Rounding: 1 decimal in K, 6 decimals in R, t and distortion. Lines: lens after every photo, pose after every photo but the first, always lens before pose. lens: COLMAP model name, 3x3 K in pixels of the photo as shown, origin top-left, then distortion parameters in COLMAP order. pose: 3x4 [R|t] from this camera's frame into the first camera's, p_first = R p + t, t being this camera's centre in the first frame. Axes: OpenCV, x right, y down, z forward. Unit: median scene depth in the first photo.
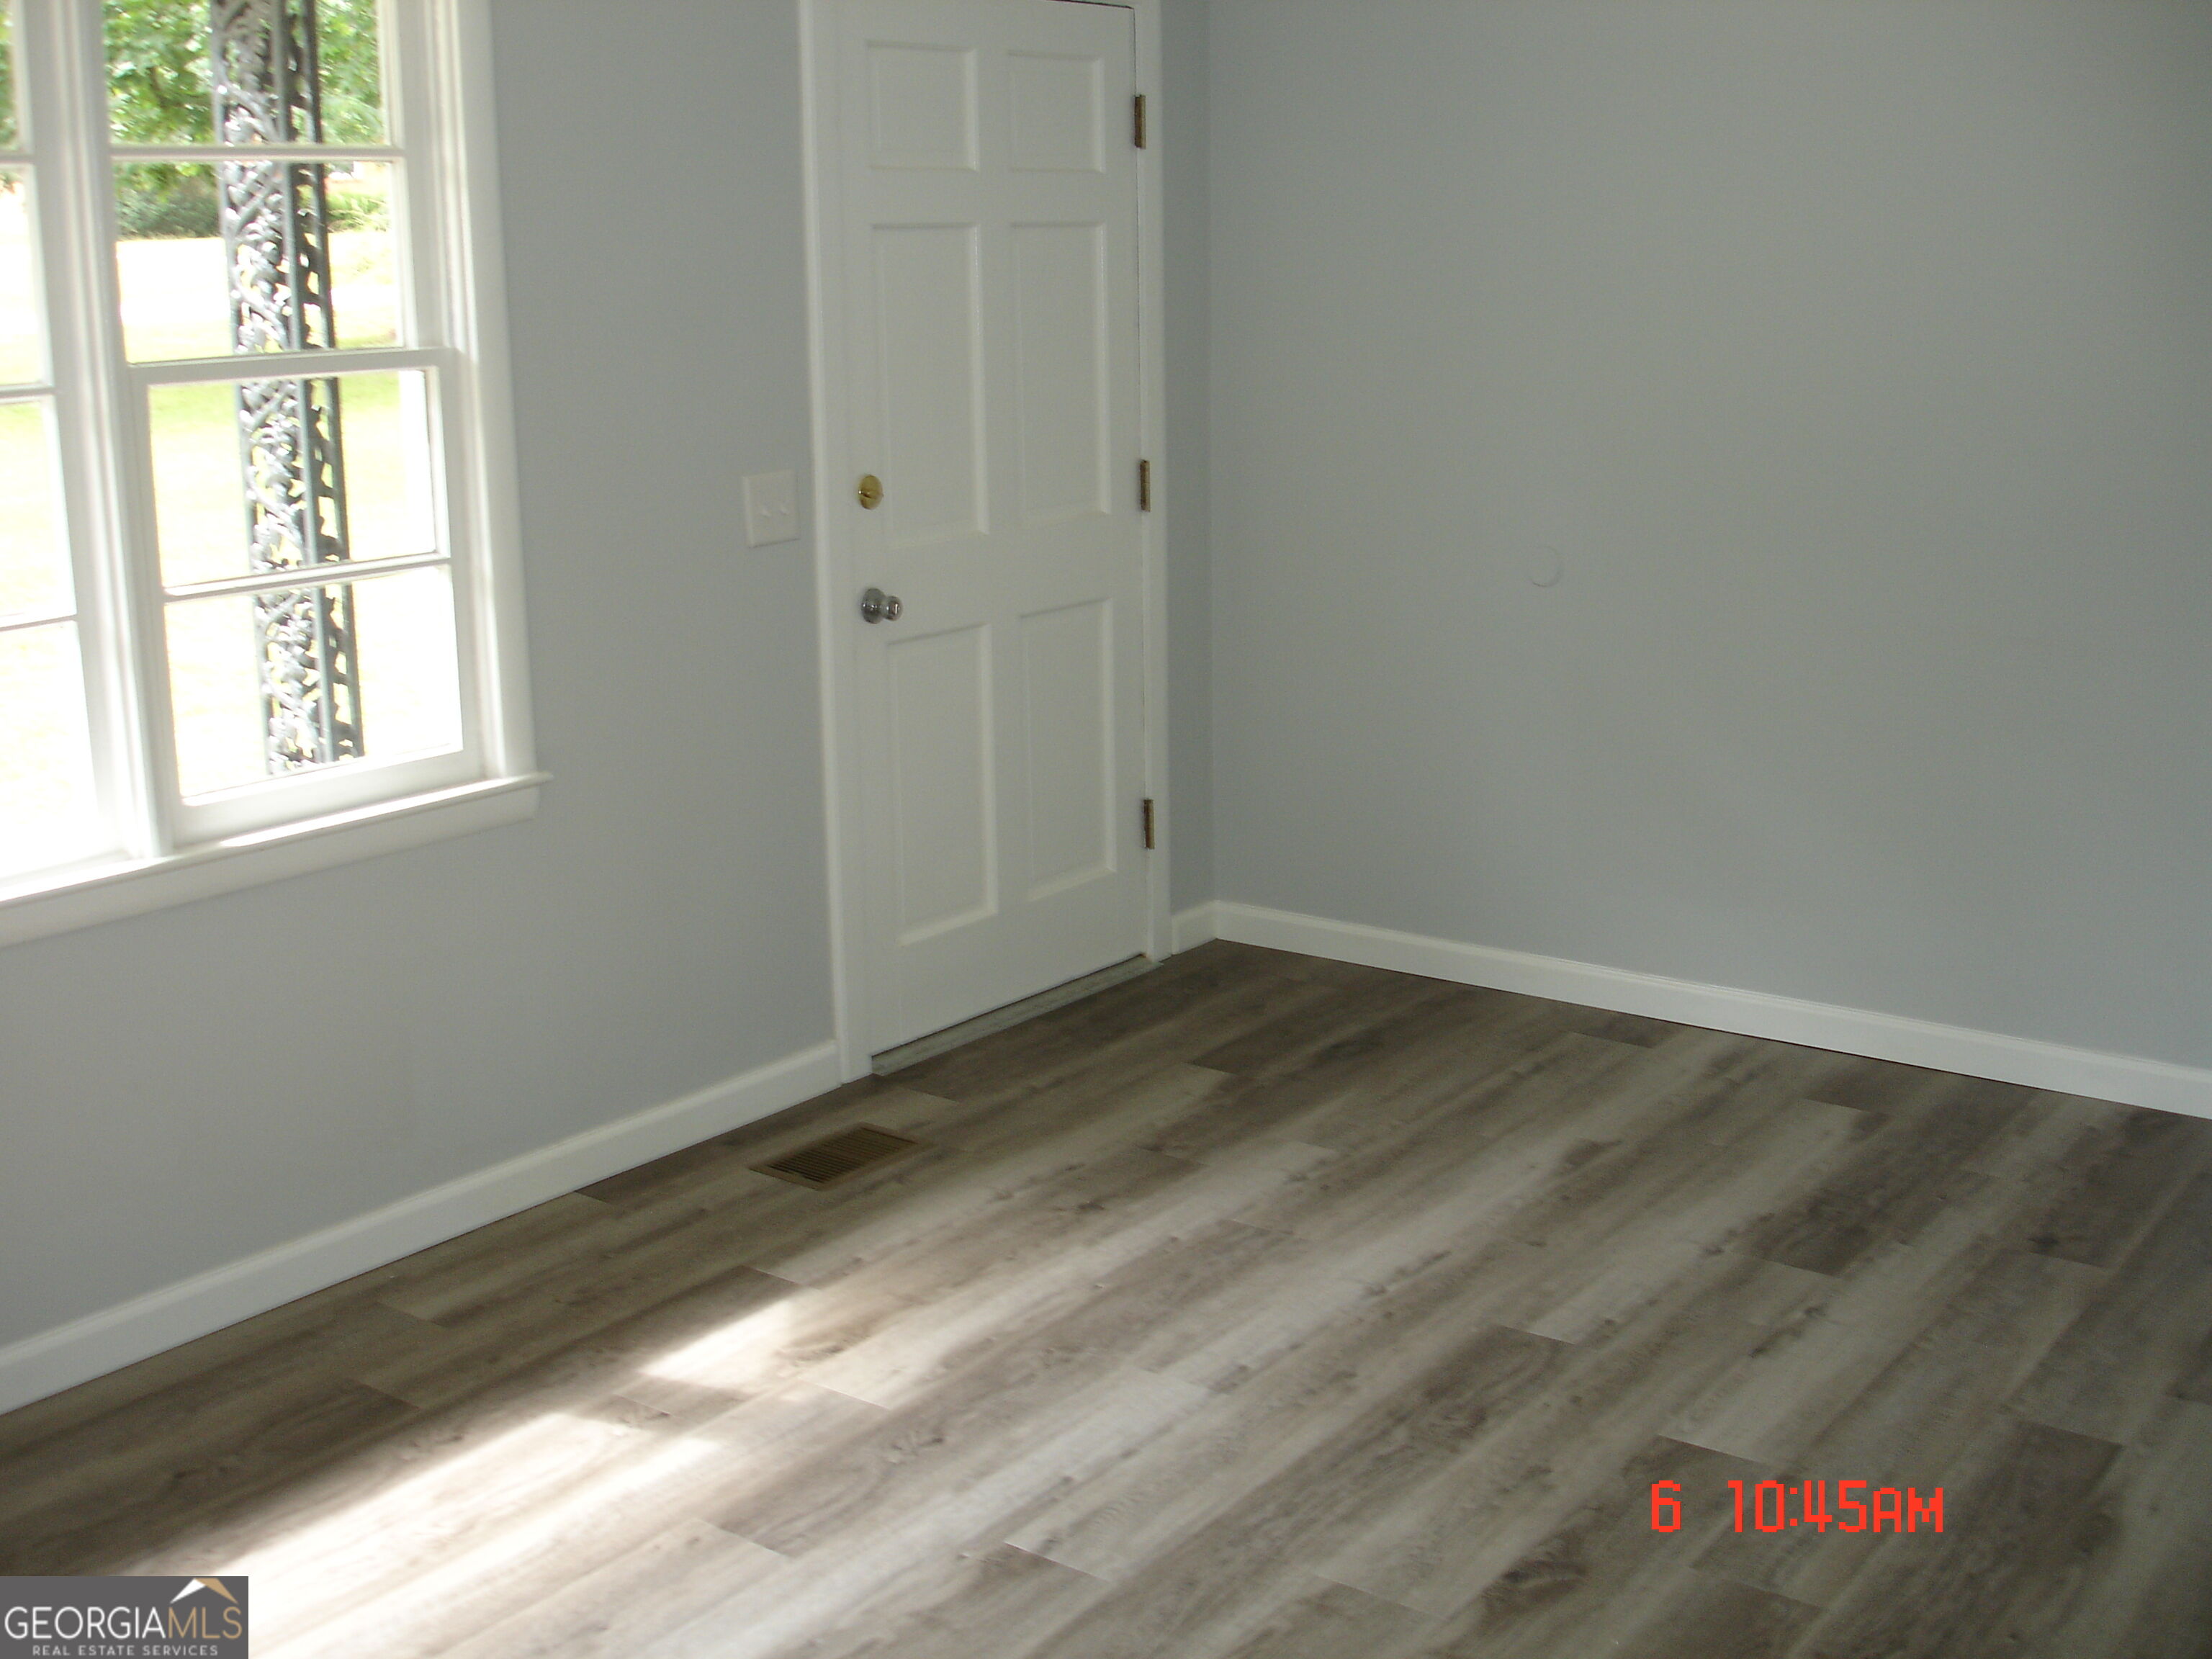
lens RADIAL K [[2500.2, 0, 1108.0], [0, 2500.2, 830.1], [0, 0, 1]] dist [-0.108258, 0.000000]
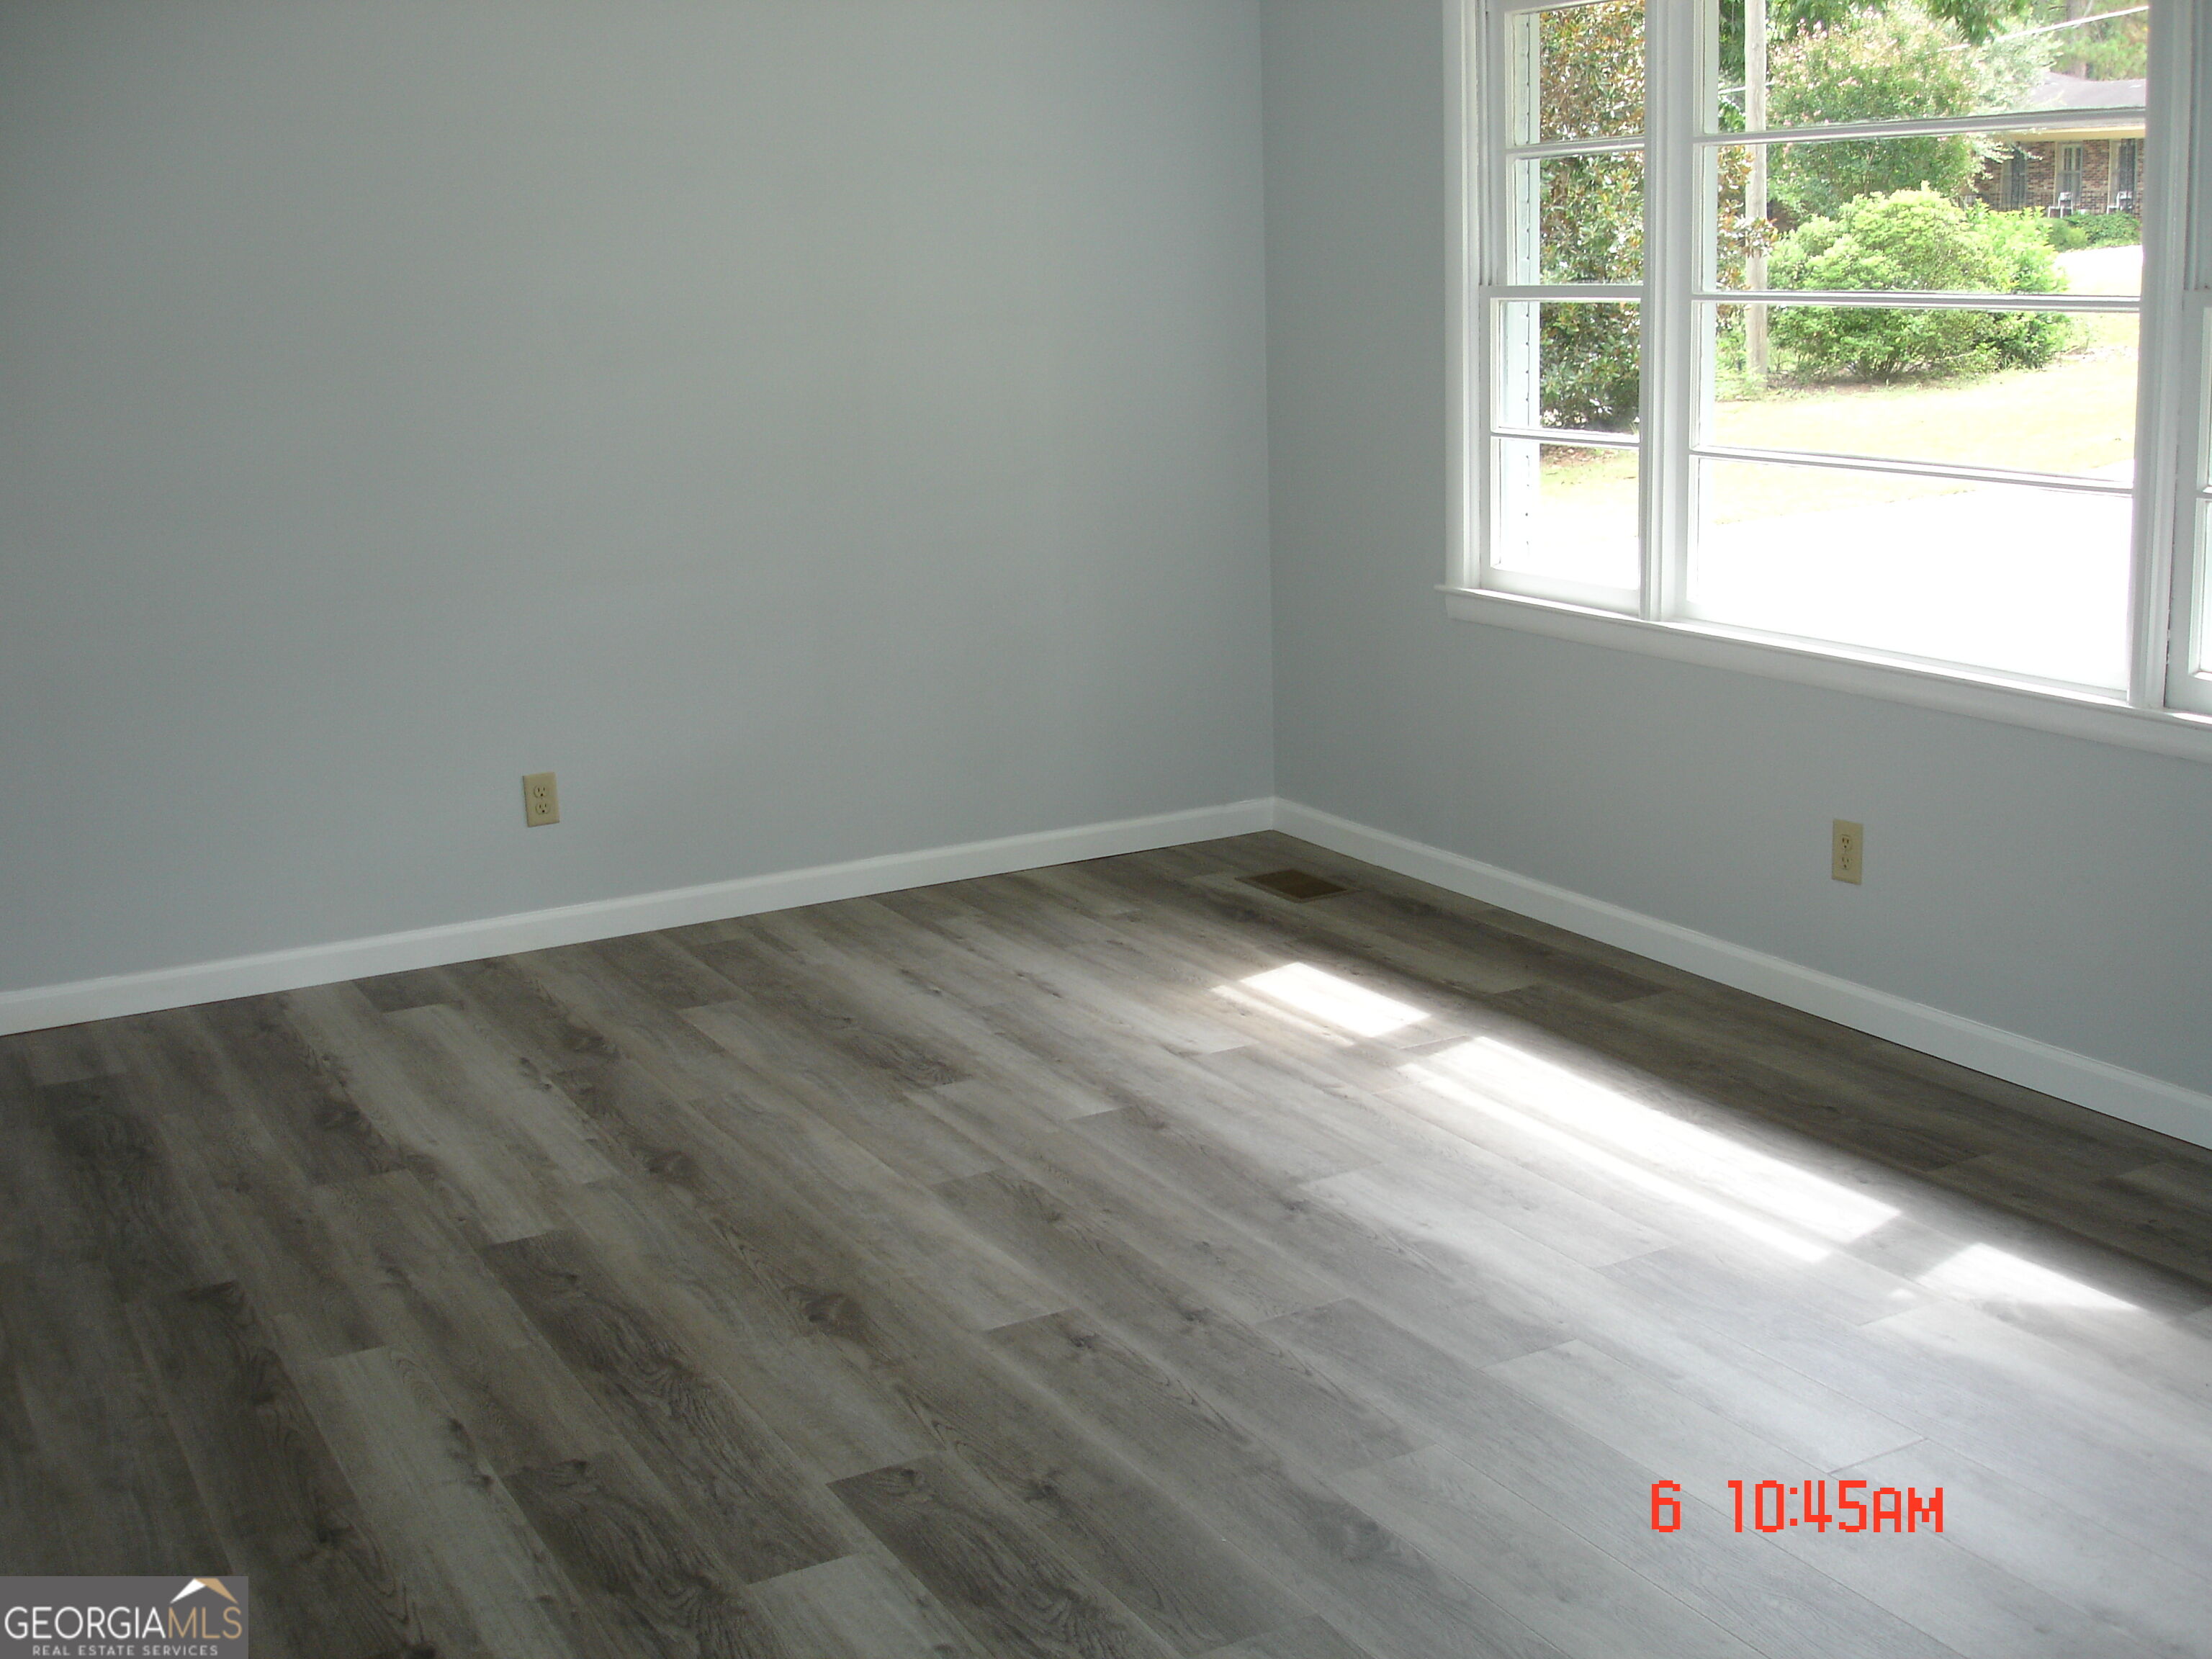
lens RADIAL K [[2500.2, 0, 1109.2], [0, 2500.2, 827.1], [0, 0, 1]] dist [-0.108258, 0.000000]
pose [[-0.412826, 0.236916, -0.879457, 0.885683], [-0.160741, 0.931471, 0.326382, -0.245384], [0.896514, 0.276104, -0.346453, 0.995074]]
